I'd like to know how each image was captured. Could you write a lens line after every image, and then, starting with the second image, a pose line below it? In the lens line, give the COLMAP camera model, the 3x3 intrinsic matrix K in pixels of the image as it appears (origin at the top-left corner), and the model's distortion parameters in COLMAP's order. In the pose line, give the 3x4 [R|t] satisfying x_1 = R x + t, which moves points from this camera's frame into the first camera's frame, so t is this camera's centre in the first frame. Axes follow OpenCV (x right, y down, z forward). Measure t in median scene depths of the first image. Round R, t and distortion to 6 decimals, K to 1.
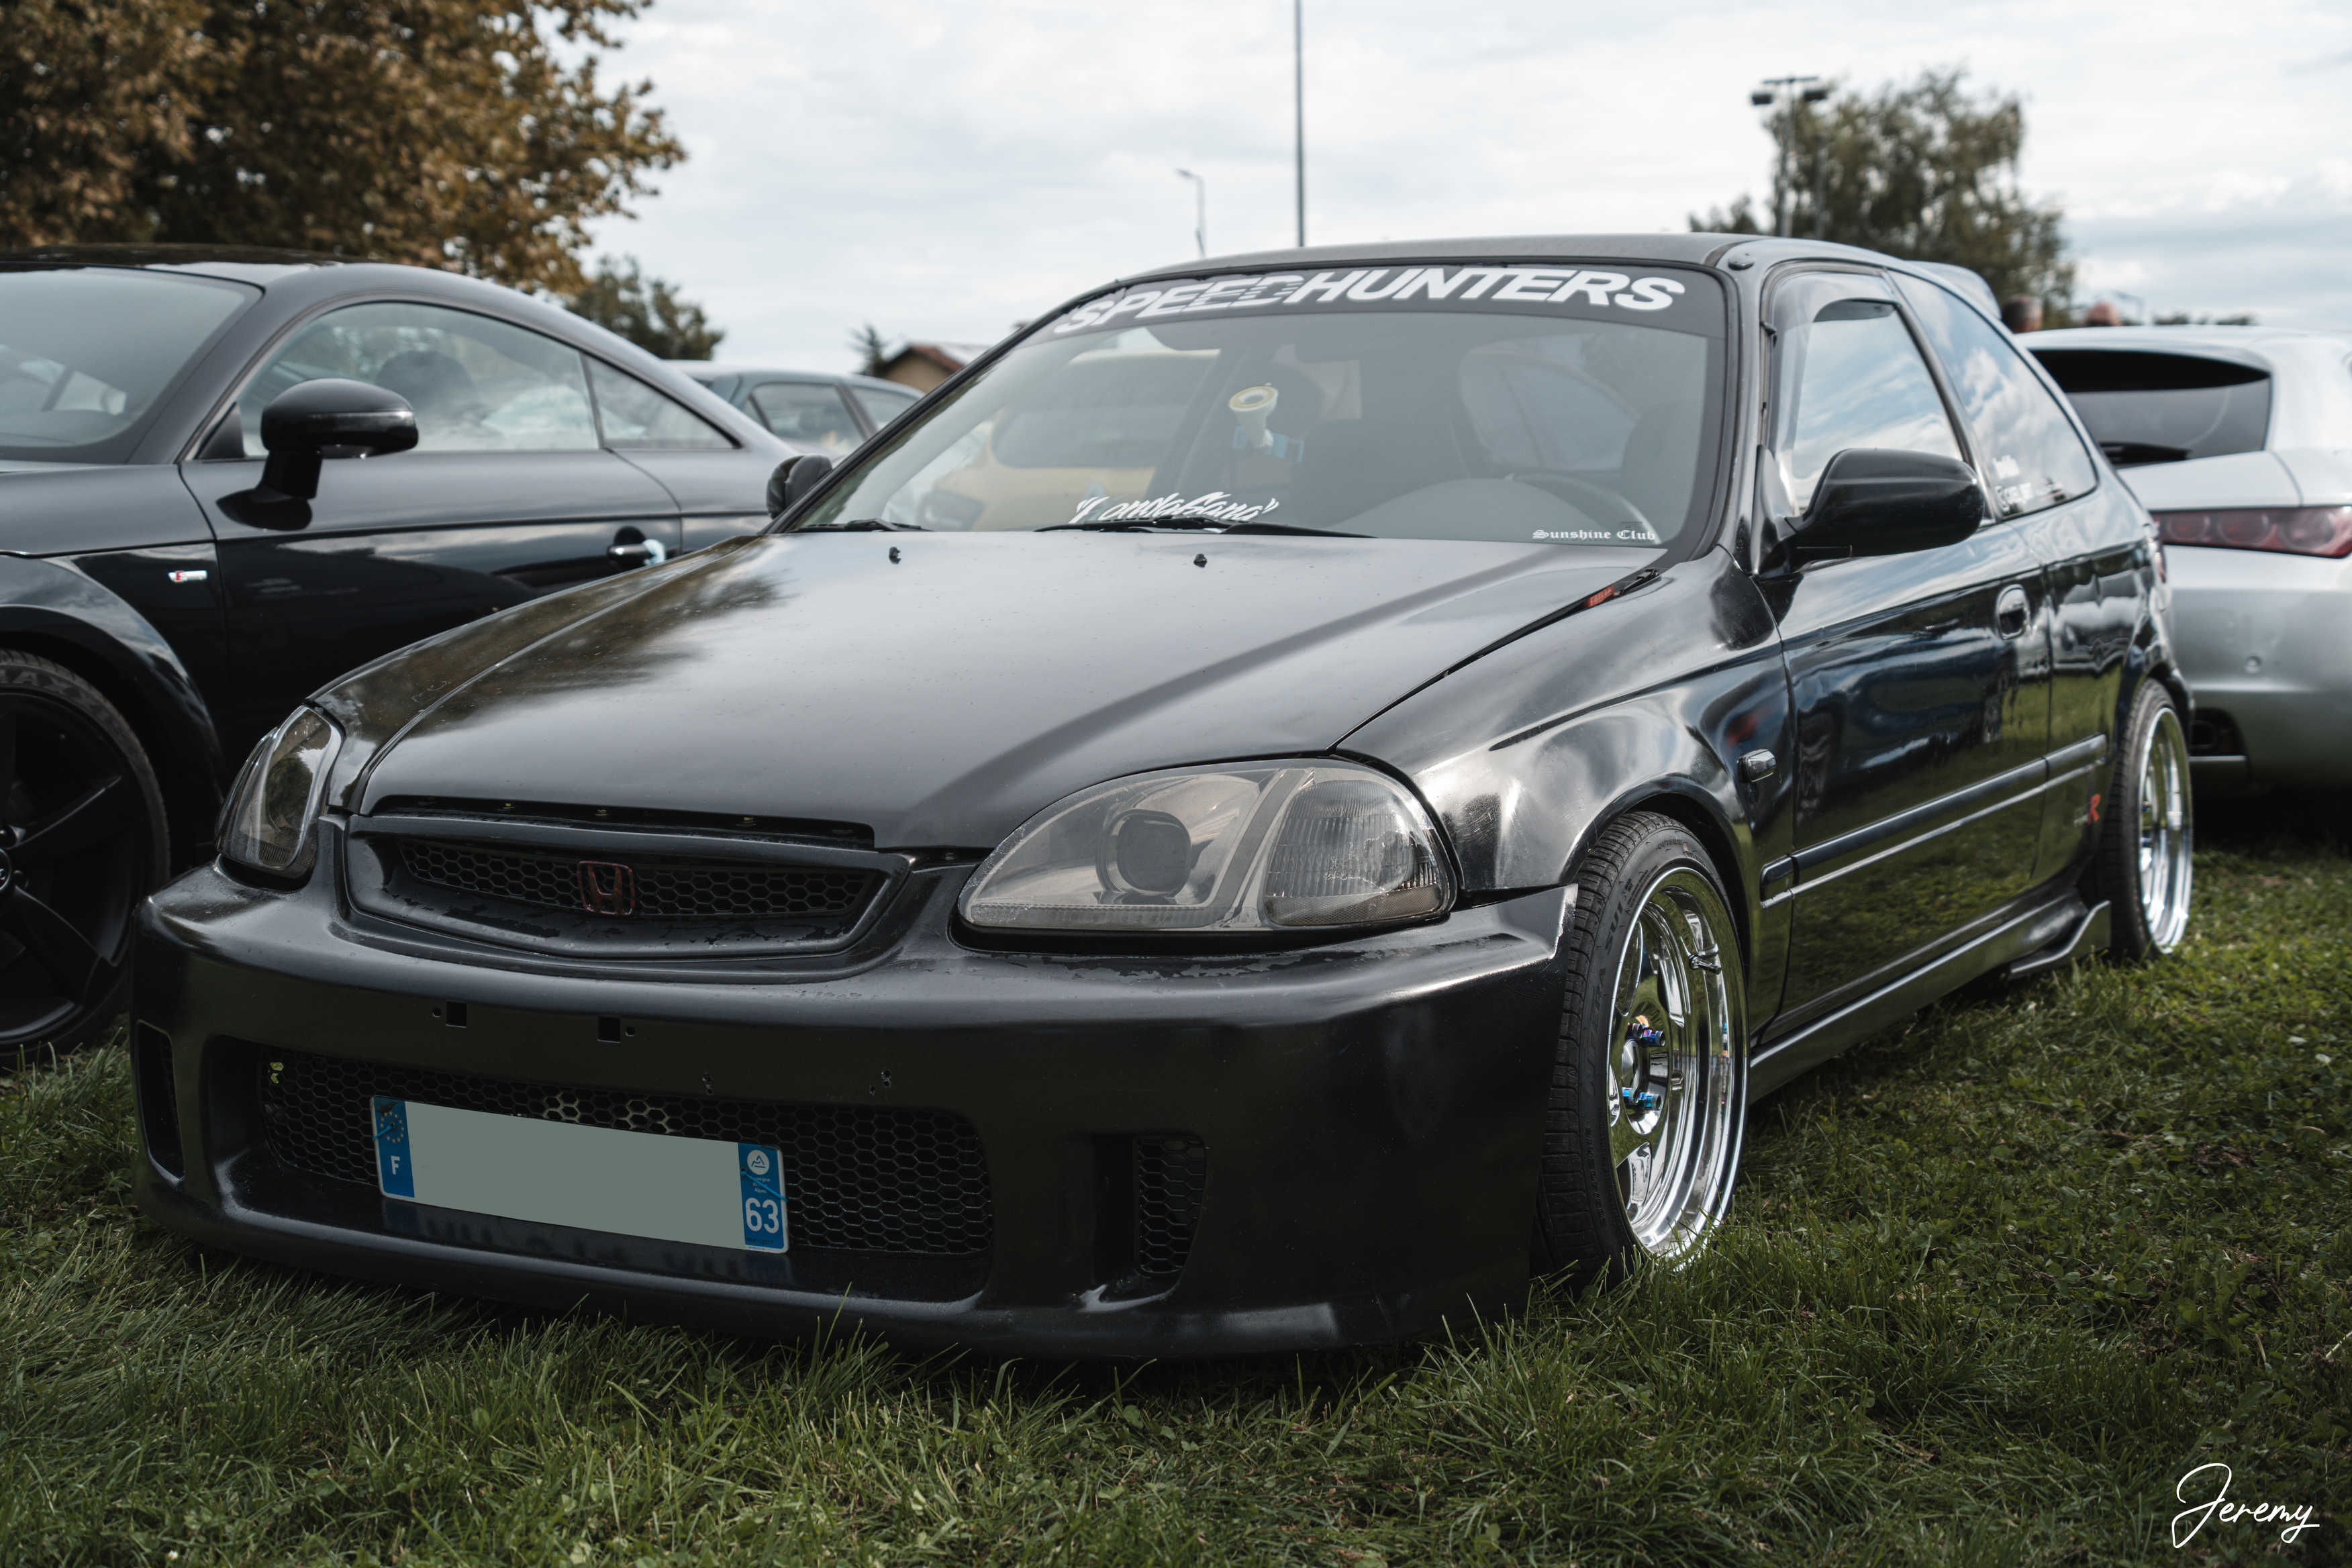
lens RADIAL K [[3111.5, 0, 1170.7], [0, 3111.5, 788.0], [0, 0, 1]] dist [0.246313, 0.000000]
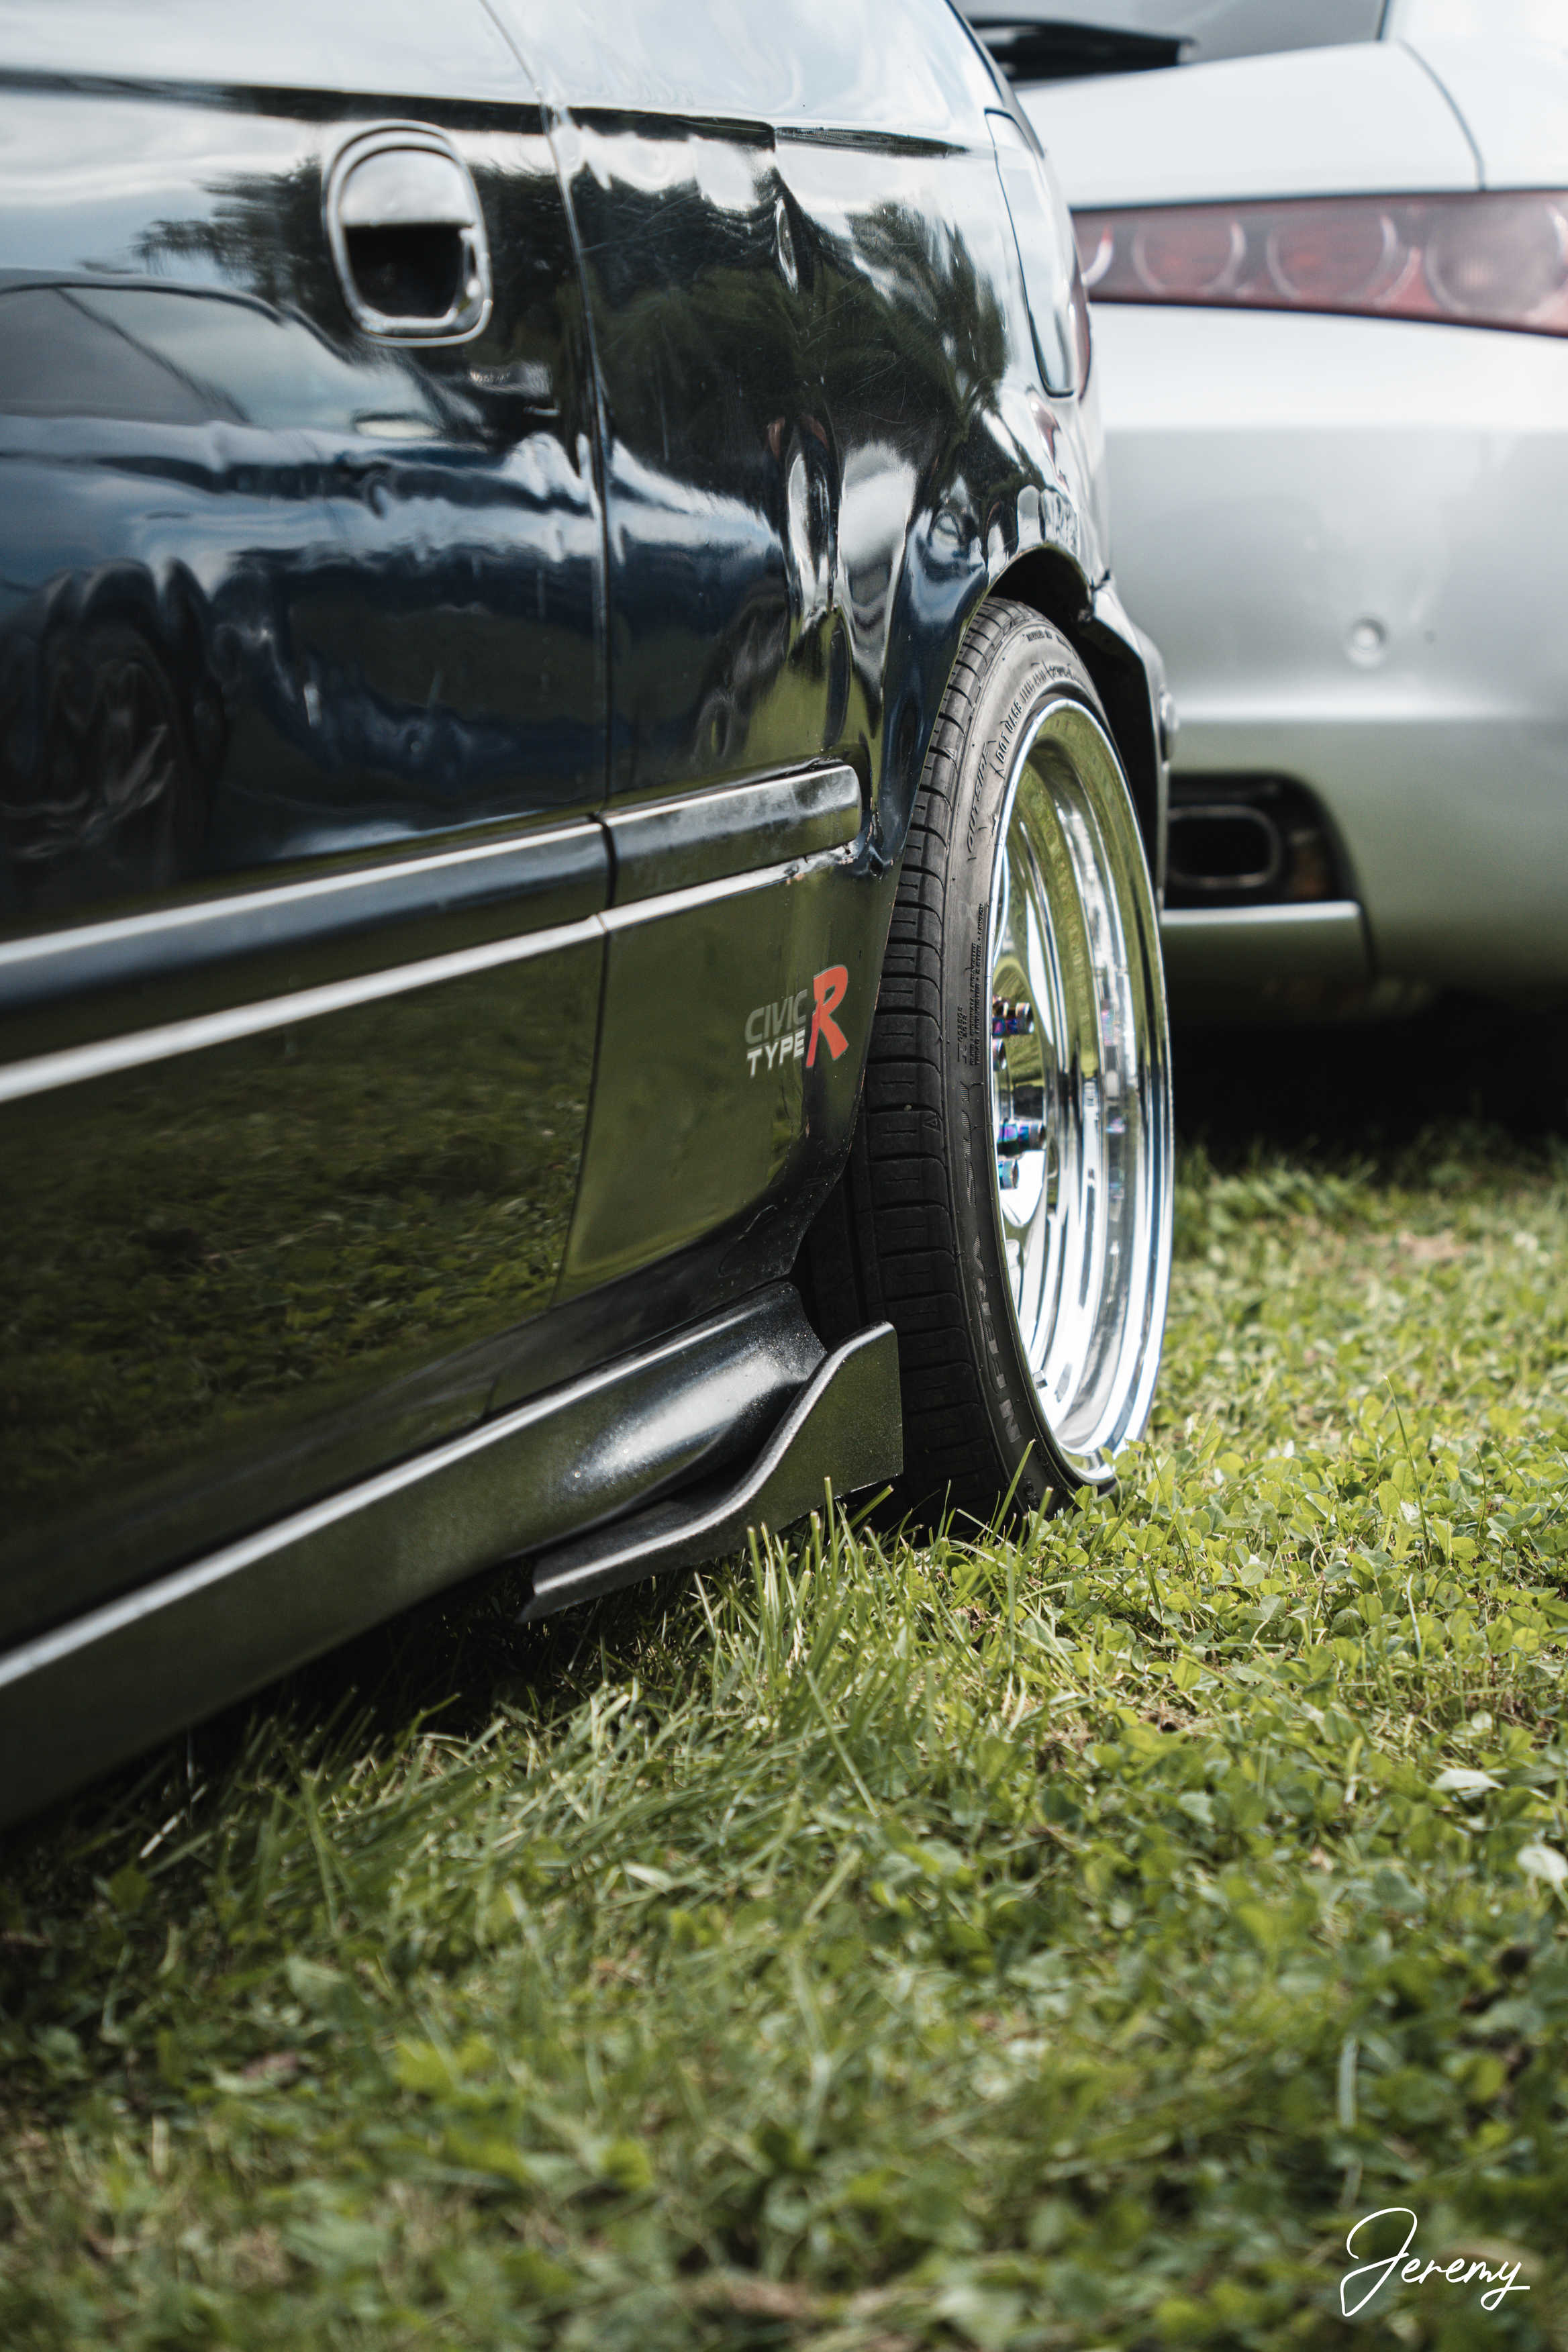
lens RADIAL K [[6404.5, 0, 784.9], [0, 6404.5, 1174.9], [0, 0, 1]] dist [0.882901, 0.000000]
pose [[0.975592, -0.037684, 0.216333, 0.156373], [0.036829, 0.999290, 0.007981, 0.016564], [-0.216480, 0.000181, 0.976287, 0.415211]]
